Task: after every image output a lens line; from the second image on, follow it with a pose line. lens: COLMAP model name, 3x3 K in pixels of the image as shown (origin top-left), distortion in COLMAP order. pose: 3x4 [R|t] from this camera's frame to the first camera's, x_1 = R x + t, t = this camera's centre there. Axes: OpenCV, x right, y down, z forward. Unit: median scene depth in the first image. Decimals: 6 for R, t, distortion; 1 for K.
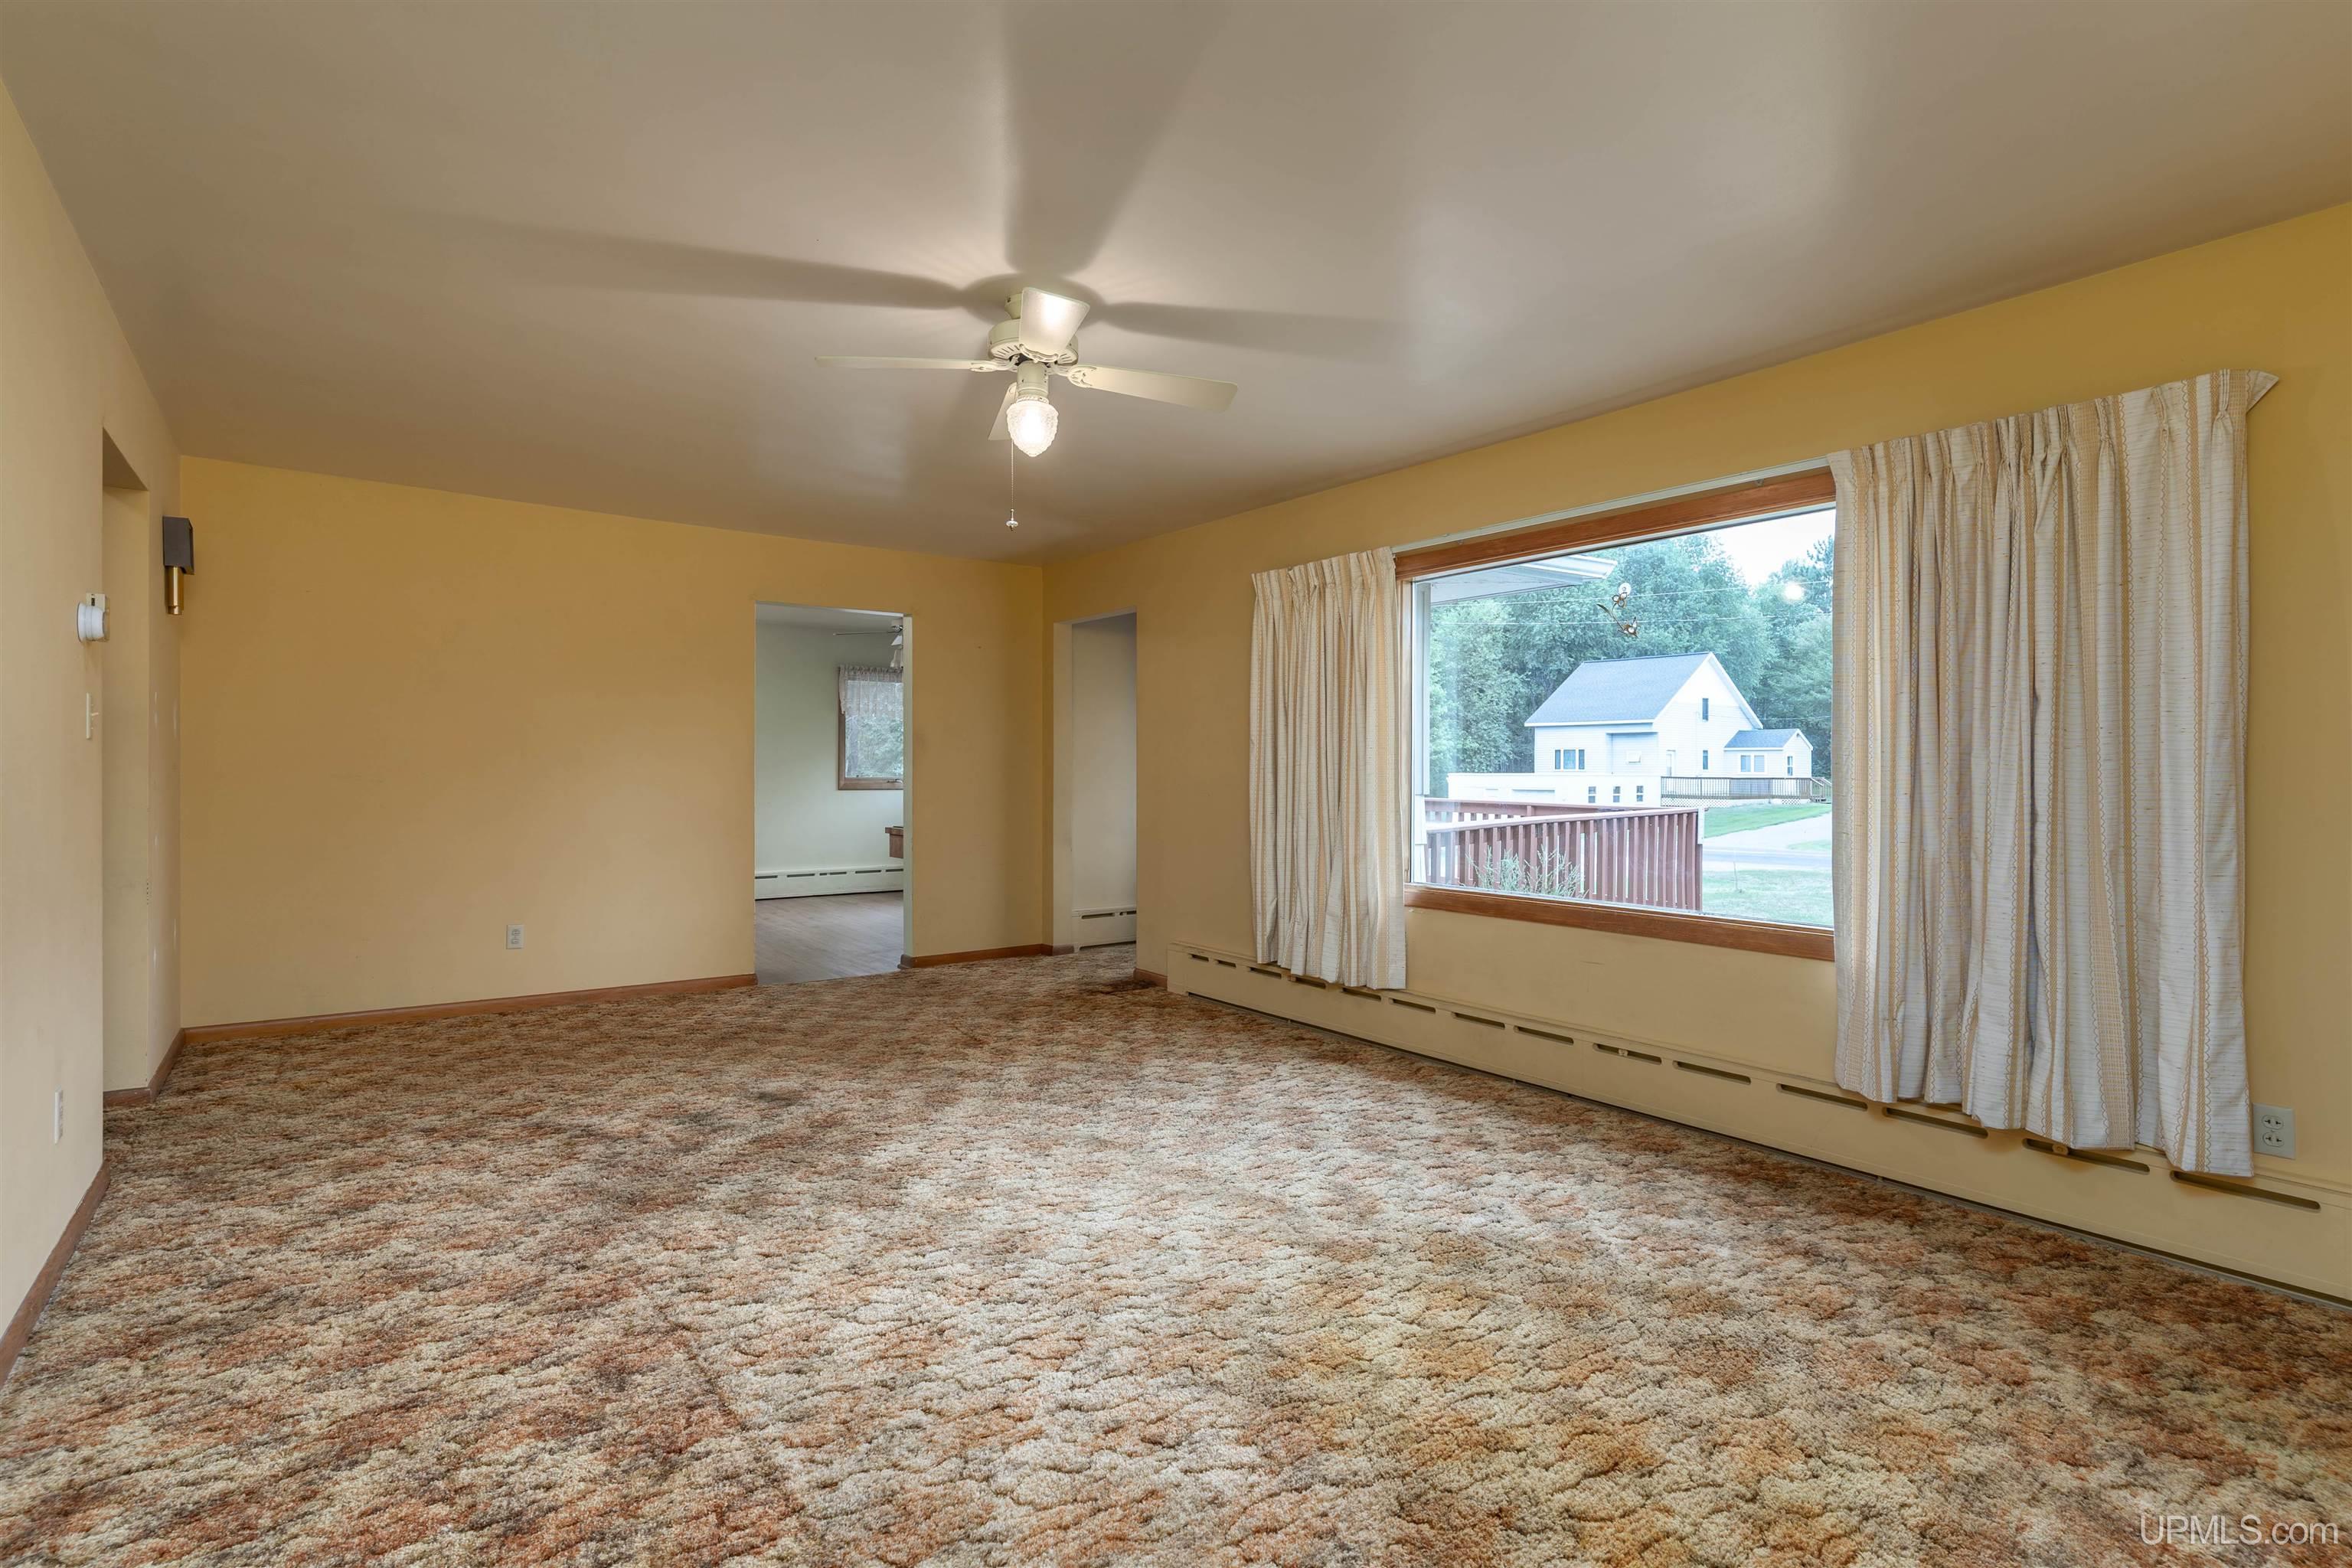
lens RADIAL K [[1124.7, 0, 1175.5], [0, 1124.7, 766.8], [0, 0, 1]] dist [0.008335, -0.003306]
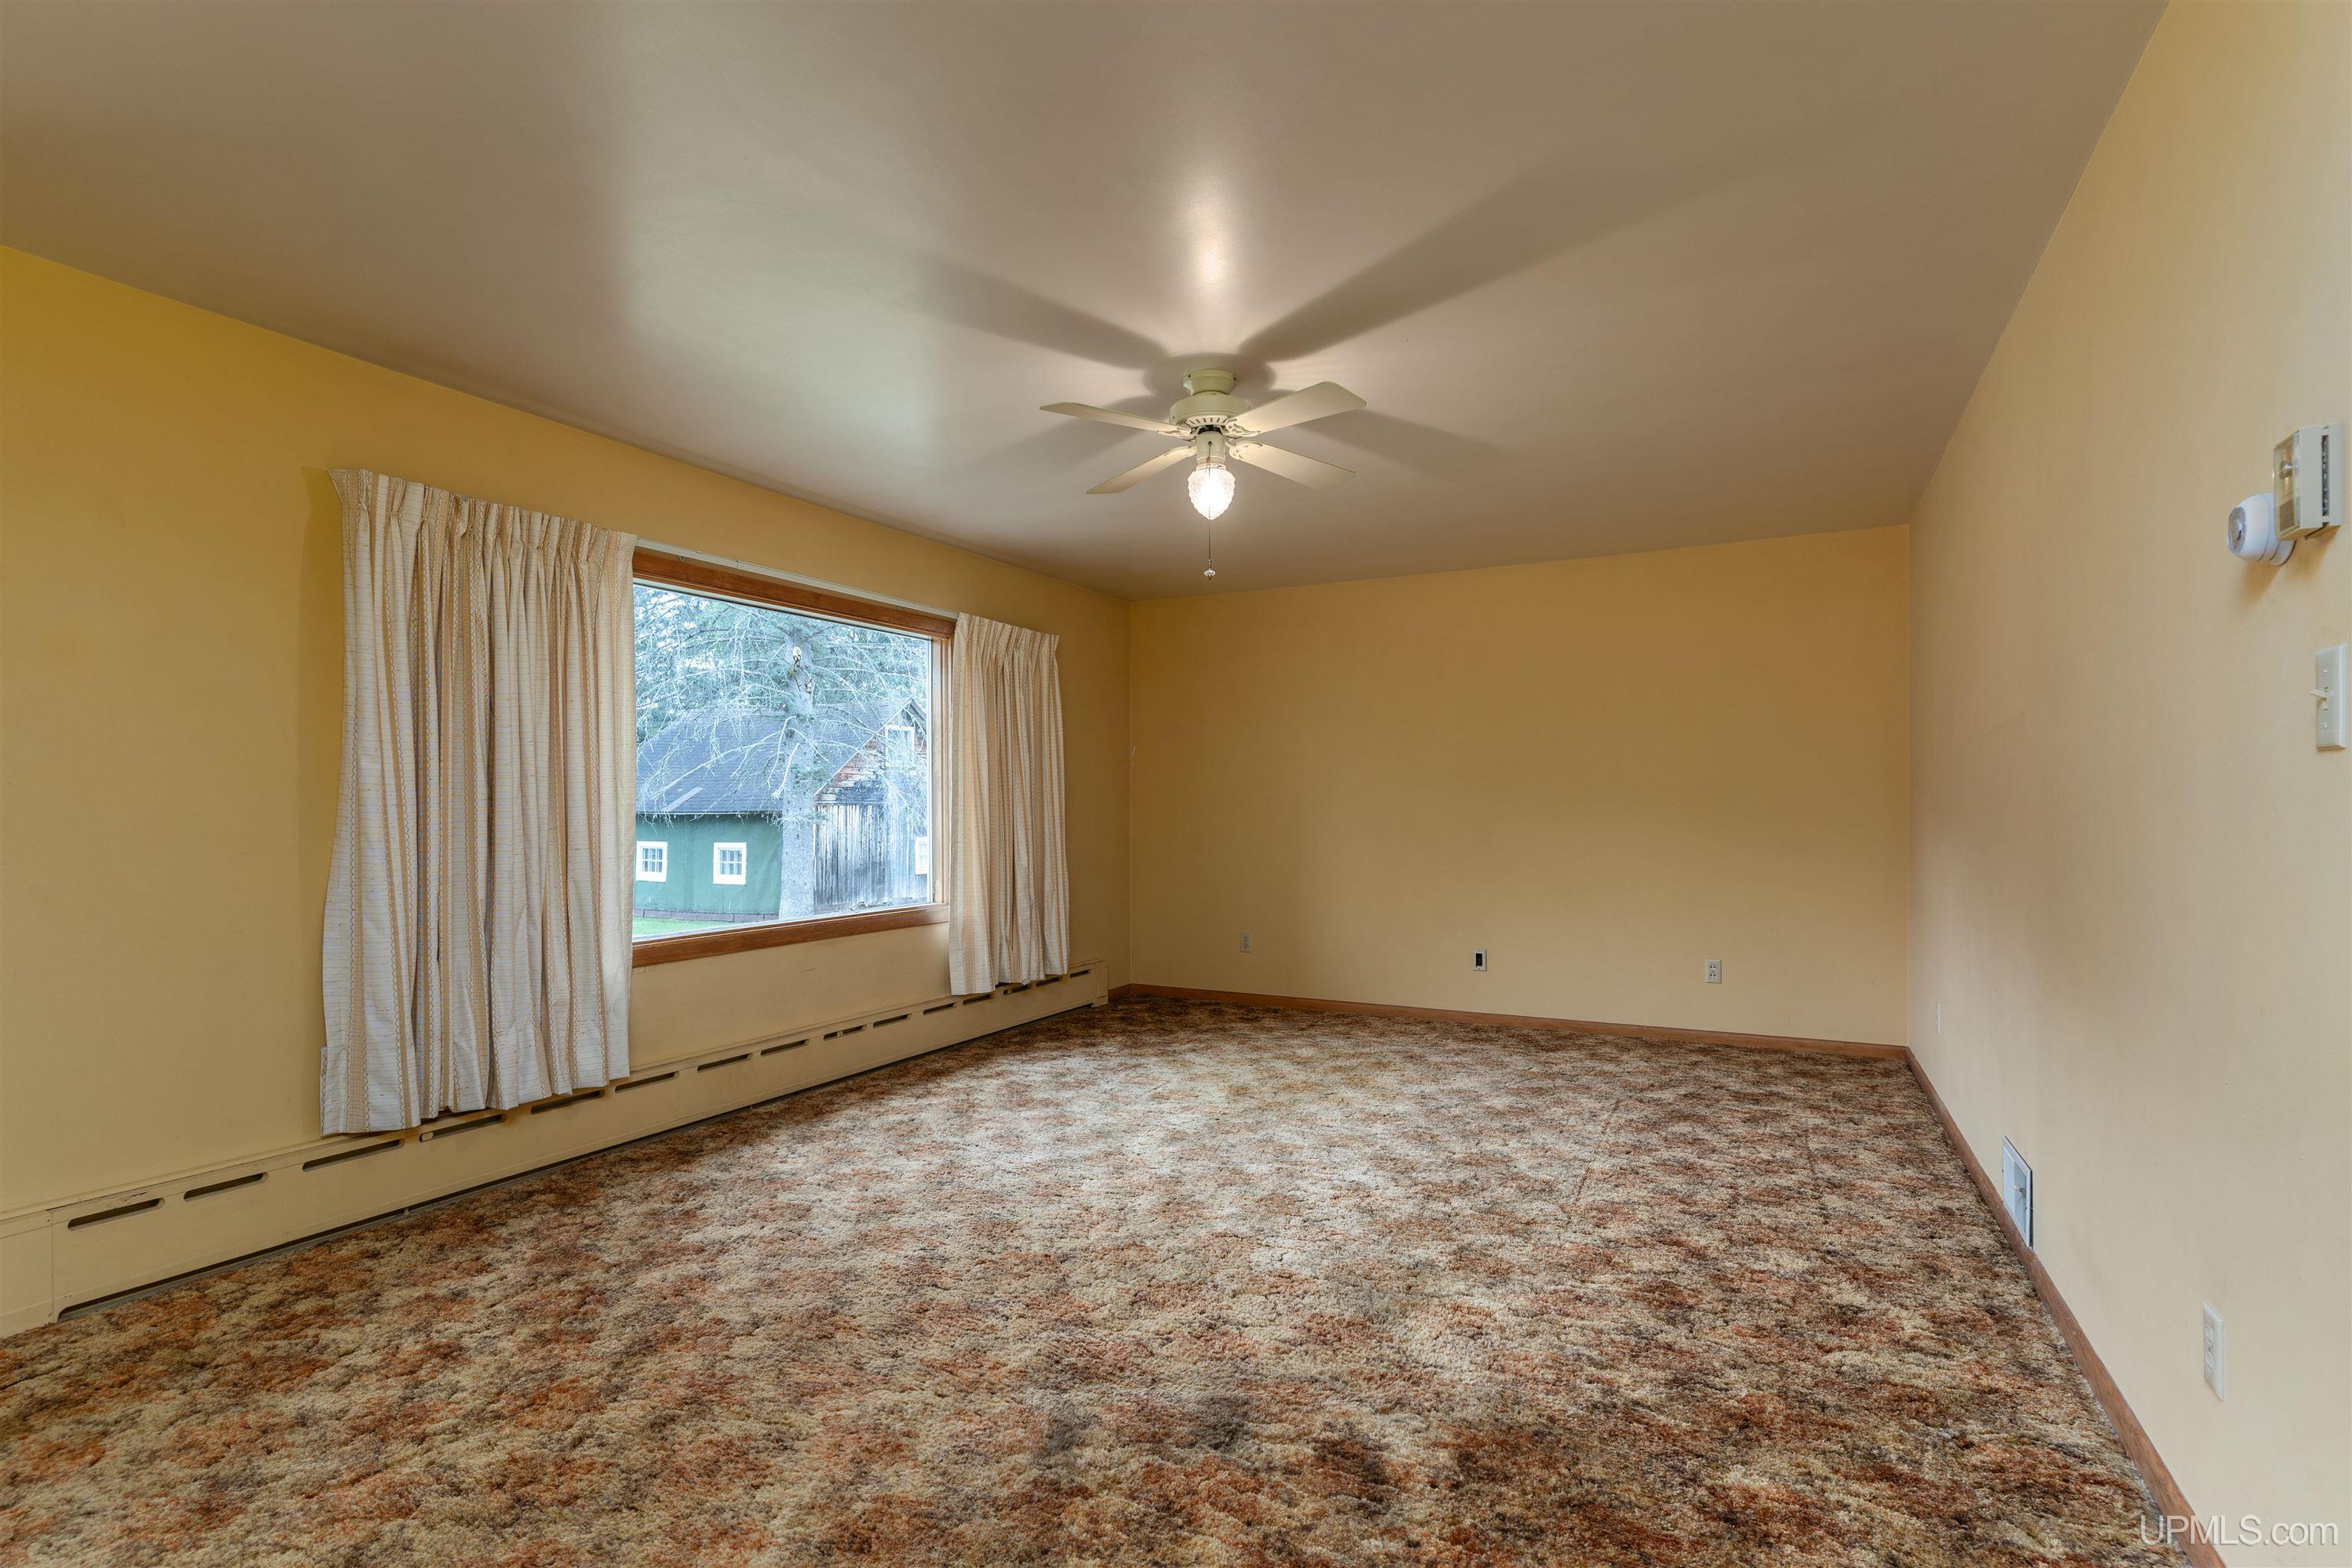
lens RADIAL K [[1124.7, 0, 1176.5], [0, 1124.7, 791.3], [0, 0, 1]] dist [0.008335, -0.003306]
pose [[-0.431086, 0.011224, 0.902241, -0.807774], [0.000702, 0.999927, -0.012103, 0.002745], [-0.902311, -0.004585, -0.431062, 1.105432]]
